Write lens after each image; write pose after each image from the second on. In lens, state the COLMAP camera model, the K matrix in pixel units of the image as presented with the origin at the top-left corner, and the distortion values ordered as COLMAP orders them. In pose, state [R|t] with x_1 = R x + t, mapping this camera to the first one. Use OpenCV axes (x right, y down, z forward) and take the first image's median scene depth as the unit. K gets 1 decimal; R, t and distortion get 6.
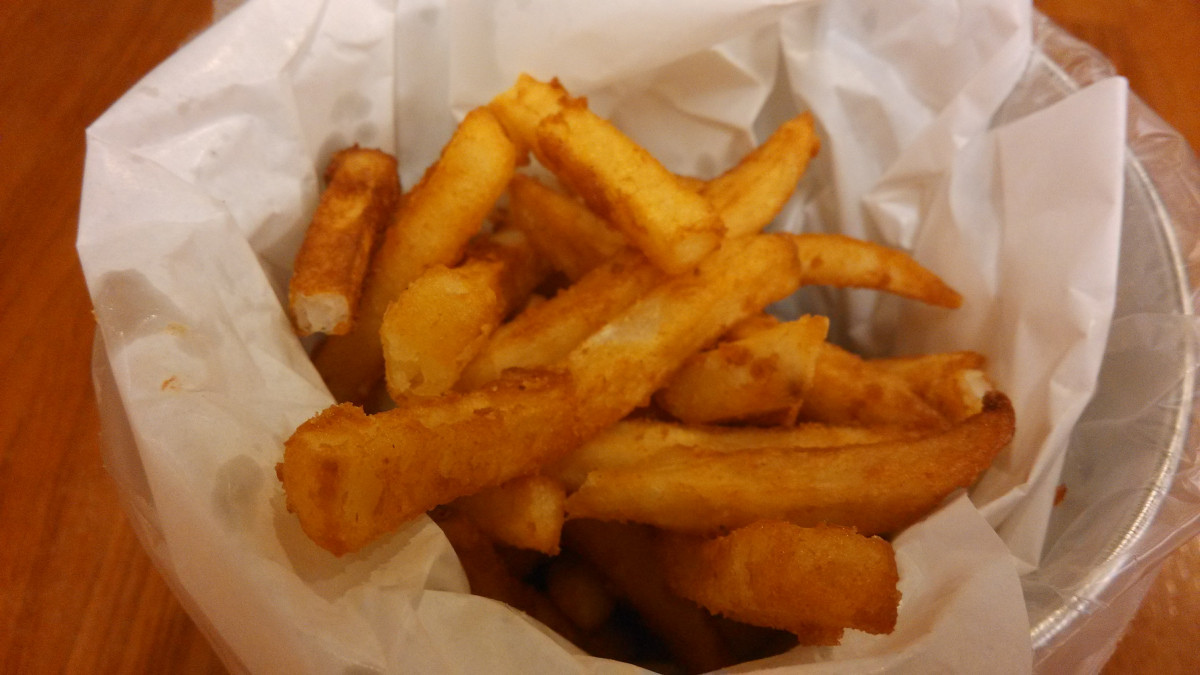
lens RADIAL K [[994.3, 0, 600.0], [0, 994.3, 337.5], [0, 0, 1]] dist [0.049936, -0.134505]
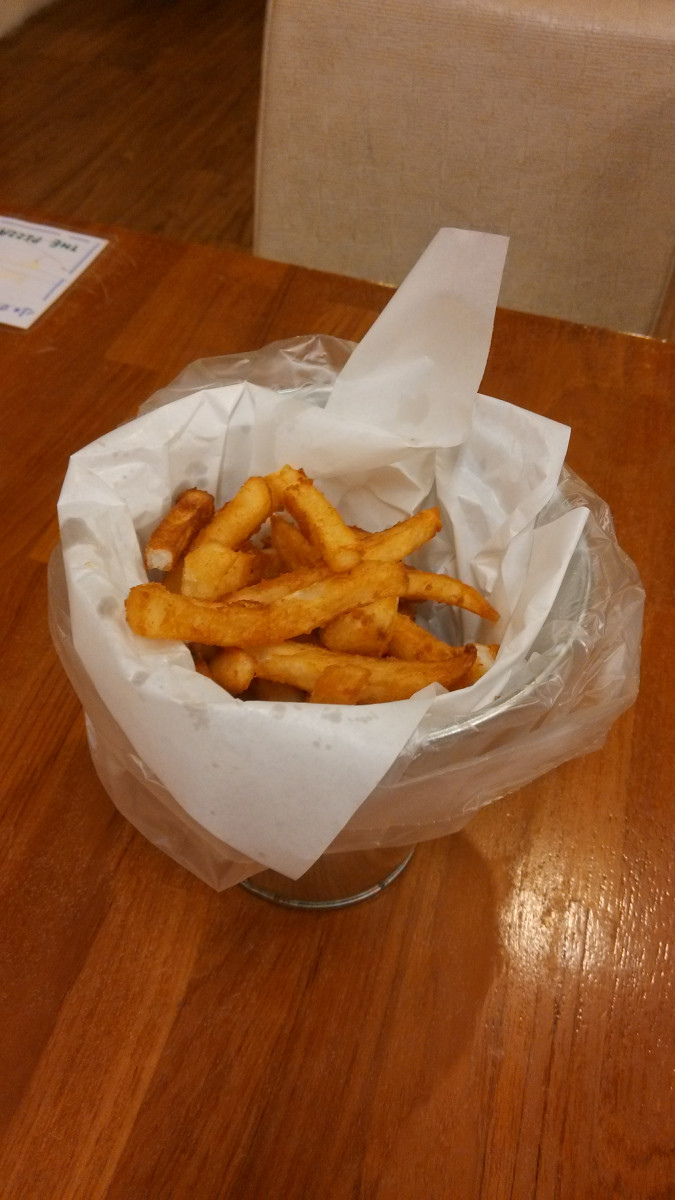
lens RADIAL K [[994.3, 0, 332.8], [0, 994.3, 622.4], [0, 0, 1]] dist [0.049936, -0.134505]
pose [[0.977643, 0.159143, -0.137432, 0.347450], [-0.176541, 0.976280, -0.125344, 0.276289], [0.114225, 0.146804, 0.982548, -0.888463]]
